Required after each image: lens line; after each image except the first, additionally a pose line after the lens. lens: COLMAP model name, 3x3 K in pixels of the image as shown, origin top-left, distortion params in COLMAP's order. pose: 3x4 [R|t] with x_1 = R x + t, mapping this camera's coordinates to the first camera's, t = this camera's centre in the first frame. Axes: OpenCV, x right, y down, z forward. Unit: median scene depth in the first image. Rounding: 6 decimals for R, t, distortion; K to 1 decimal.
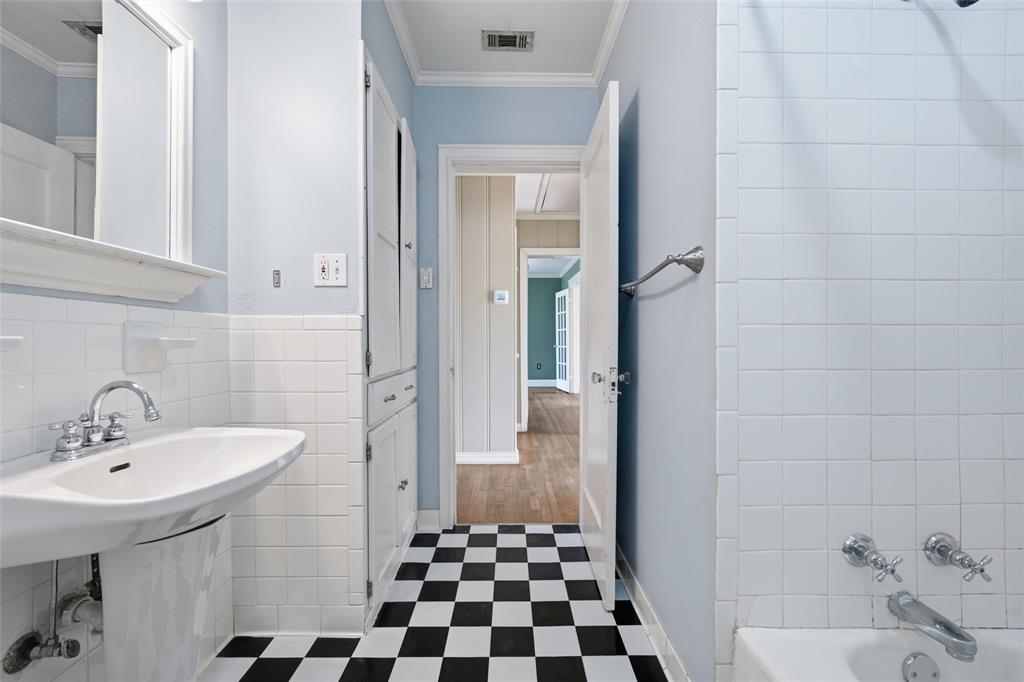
lens RADIAL K [[423.2, 0, 512.0], [0, 423.2, 341.0], [0, 0, 1]] dist [-0.004288, 0.000157]
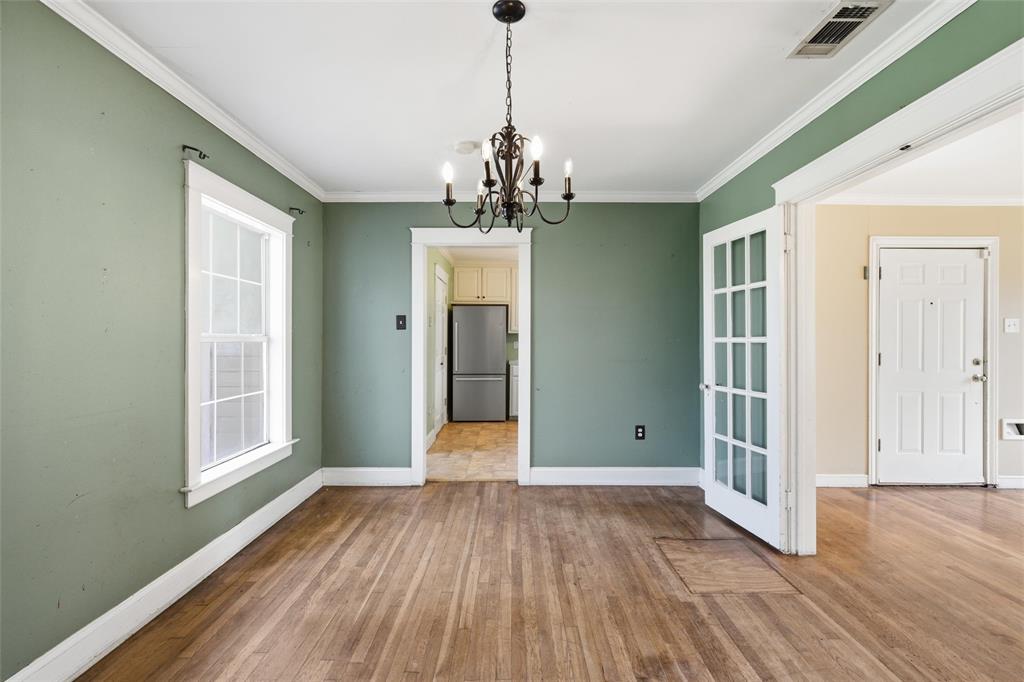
lens RADIAL K [[466.7, 0, 514.2], [0, 466.7, 339.7], [0, 0, 1]] dist [0.000184, 0.000879]
pose [[0.999934, 0.003367, -0.010992, -0.050046], [-0.003349, 0.999993, 0.001630, -0.026441], [0.010997, -0.001593, 0.999938, 0.624576]]
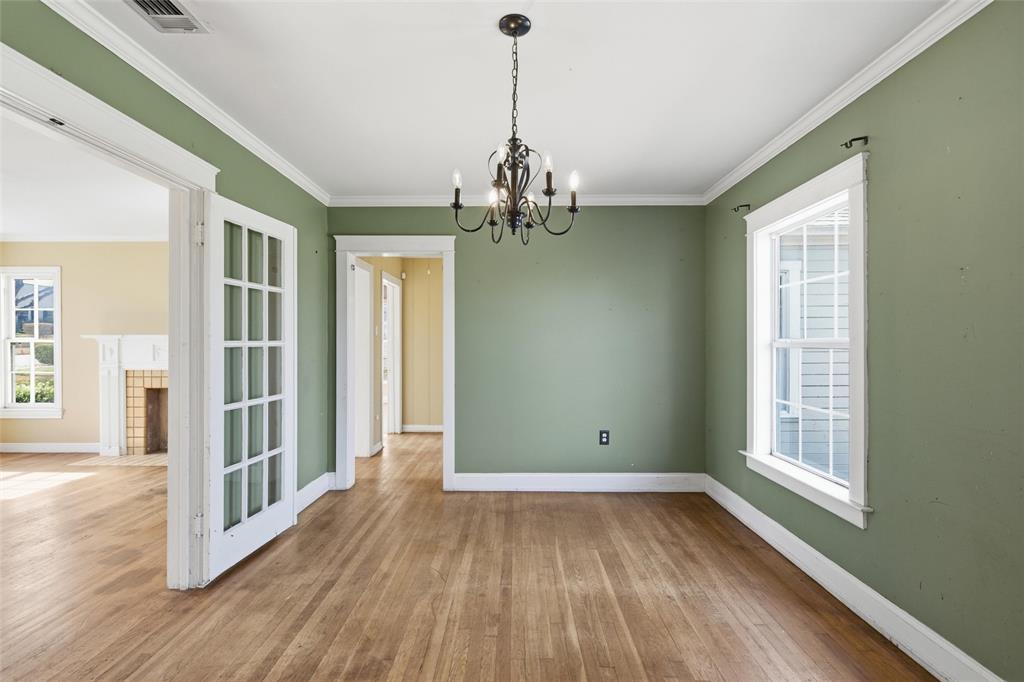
lens RADIAL K [[476.1, 0, 516.1], [0, 476.1, 341.7], [0, 0, 1]] dist [0.000157, 0.000255]
pose [[-0.999893, 0.000154, 0.014606, -0.058606], [0.000159, 1.000000, 0.000327, -0.027429], [-0.014606, 0.000330, -0.999893, 1.035842]]
